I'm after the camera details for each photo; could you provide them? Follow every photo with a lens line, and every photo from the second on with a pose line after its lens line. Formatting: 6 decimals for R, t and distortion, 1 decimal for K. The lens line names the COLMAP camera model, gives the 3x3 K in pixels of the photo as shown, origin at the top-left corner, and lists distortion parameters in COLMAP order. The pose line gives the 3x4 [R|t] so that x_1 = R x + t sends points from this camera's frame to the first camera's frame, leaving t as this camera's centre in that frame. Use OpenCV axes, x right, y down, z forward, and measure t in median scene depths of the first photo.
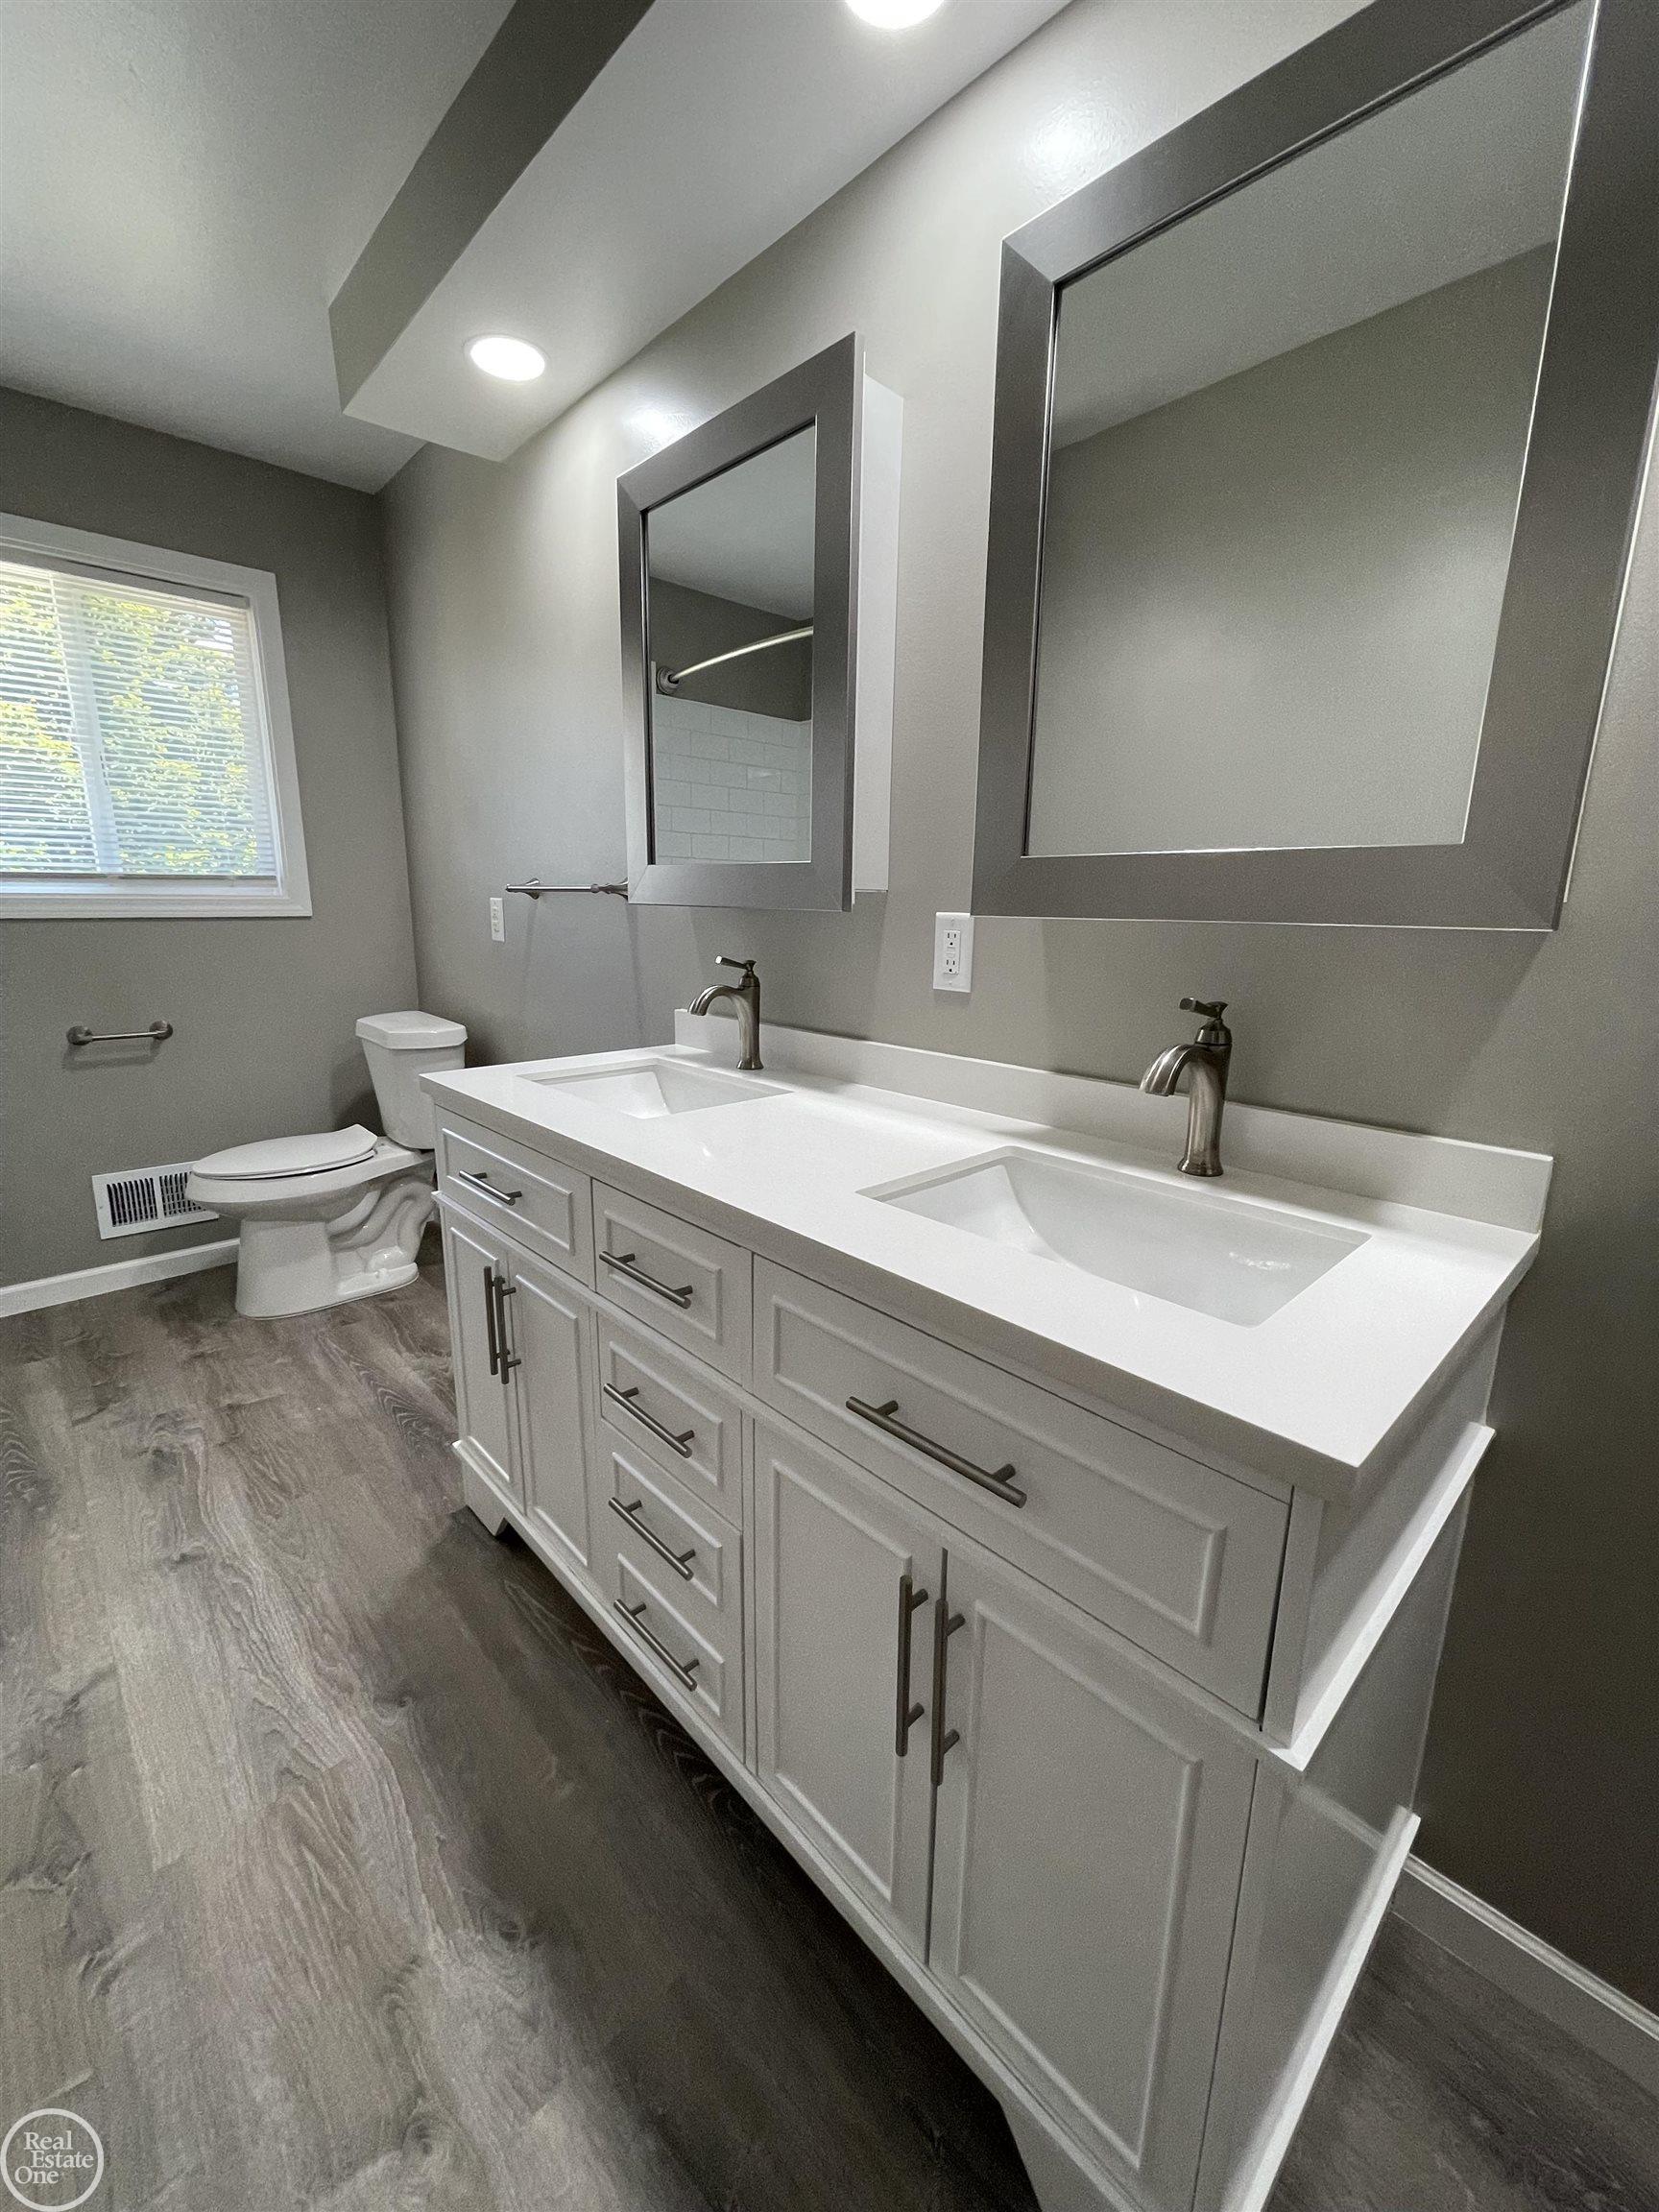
lens RADIAL K [[880.0, 0, 832.7], [0, 880.0, 1097.5], [0, 0, 1]] dist [0.001007, -0.002736]
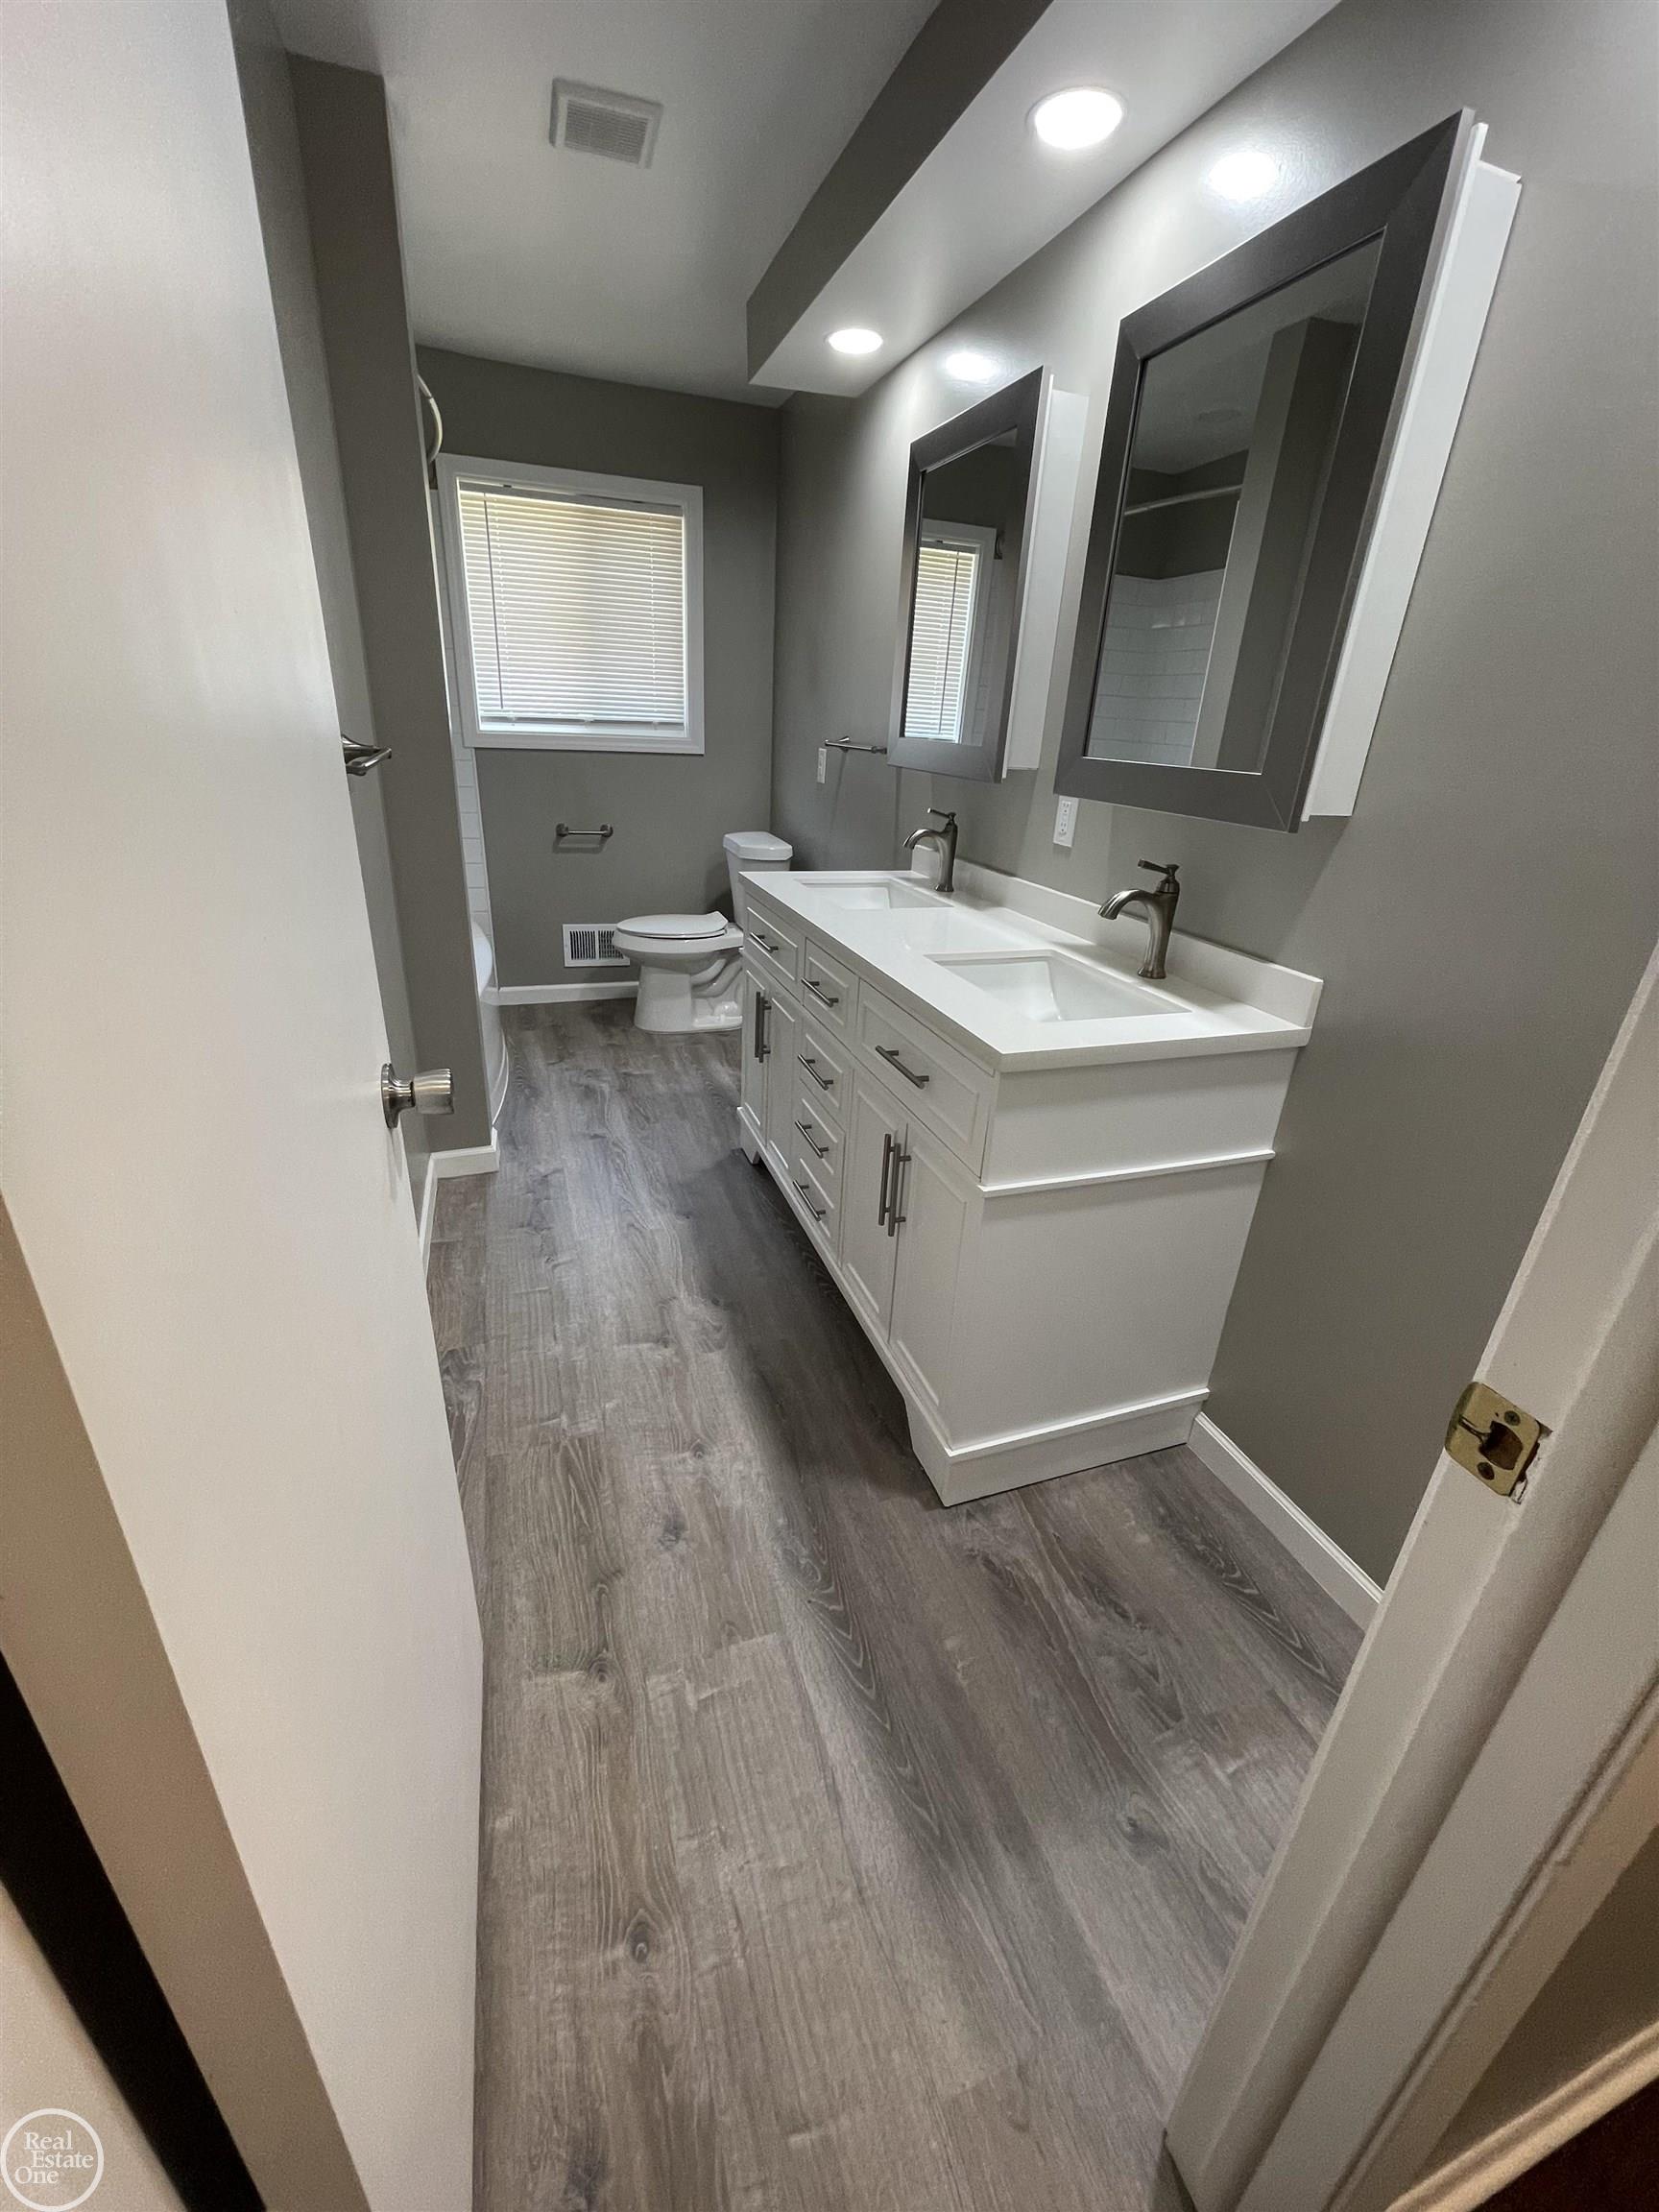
lens RADIAL K [[890.0, 0, 841.3], [0, 890.0, 1092.3], [0, 0, 1]] dist [-0.006208, 0.000140]
pose [[0.916602, 0.183683, -0.355106, 0.303798], [-0.122448, 0.974504, 0.188011, 0.033223], [0.380587, -0.128849, 0.915725, -0.399187]]
